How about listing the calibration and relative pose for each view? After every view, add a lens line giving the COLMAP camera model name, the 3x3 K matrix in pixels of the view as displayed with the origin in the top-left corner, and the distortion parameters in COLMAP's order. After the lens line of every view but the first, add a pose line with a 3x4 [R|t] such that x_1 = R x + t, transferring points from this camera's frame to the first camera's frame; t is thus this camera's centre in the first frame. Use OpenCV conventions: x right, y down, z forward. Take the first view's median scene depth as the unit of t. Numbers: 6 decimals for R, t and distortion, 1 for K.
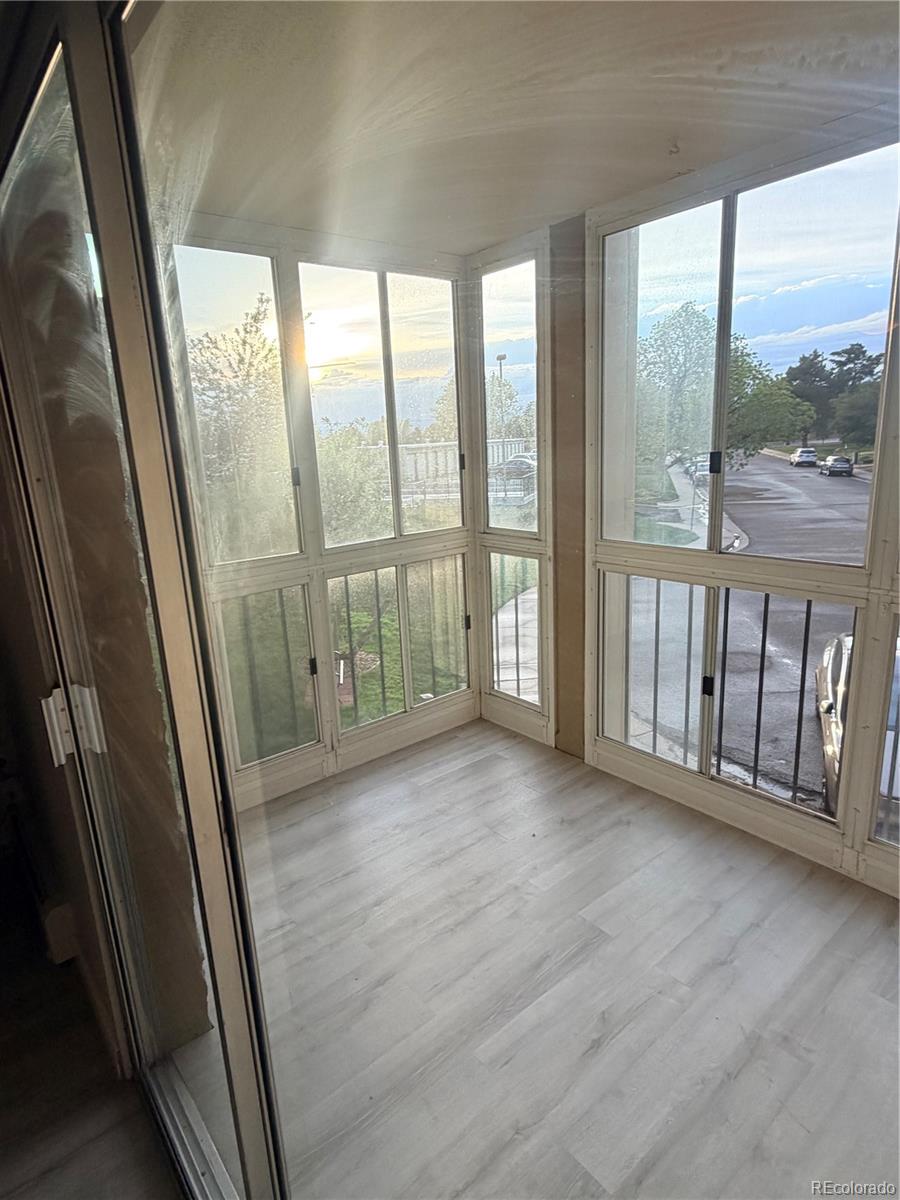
lens RADIAL K [[674.3, 0, 450.0], [0, 674.3, 600.0], [0, 0, 1]] dist [0.003160, -0.001381]
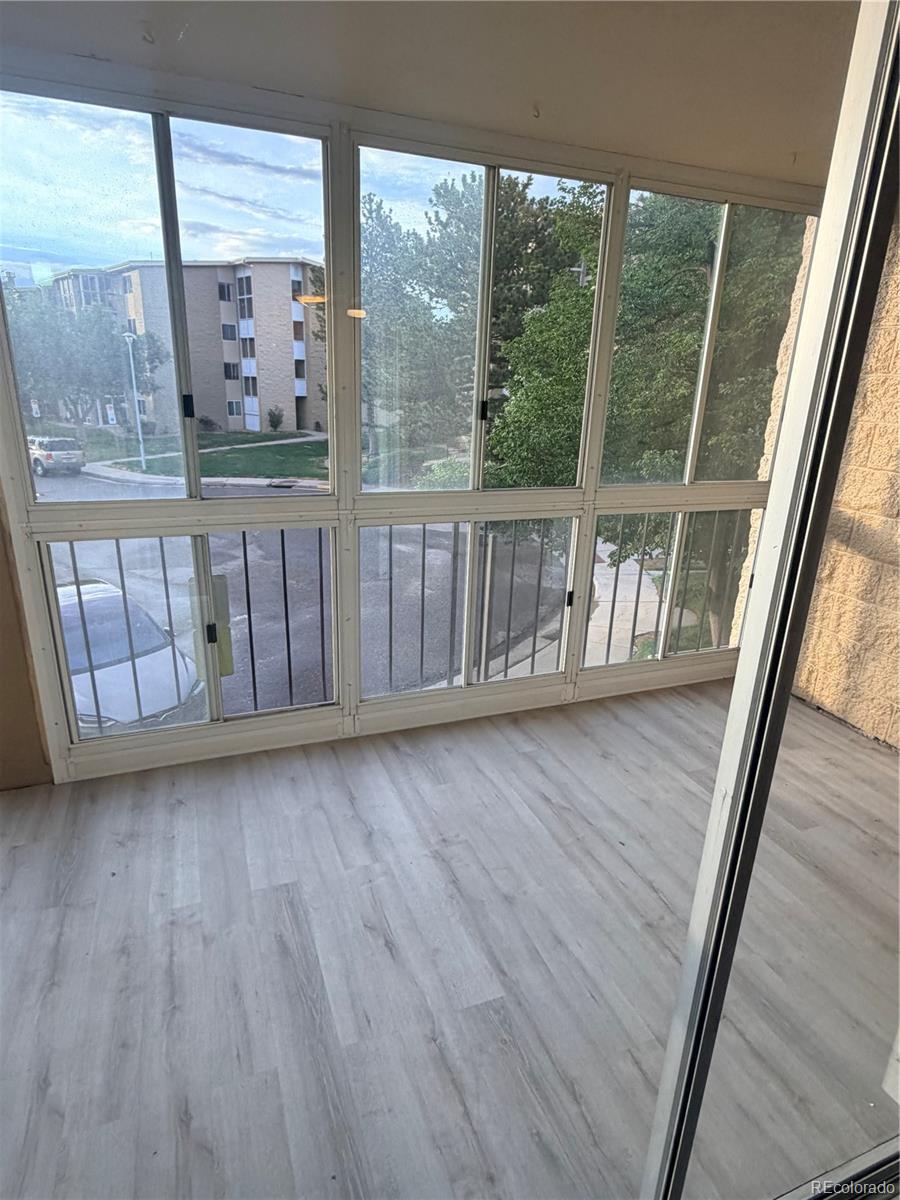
lens RADIAL K [[674.3, 0, 450.0], [0, 674.3, 600.0], [0, 0, 1]] dist [0.003160, -0.001381]
pose [[0.303588, -0.241990, 0.921561, -0.555946], [0.180679, 0.964282, 0.193688, -0.066864], [-0.935516, 0.107705, 0.336467, 0.425484]]
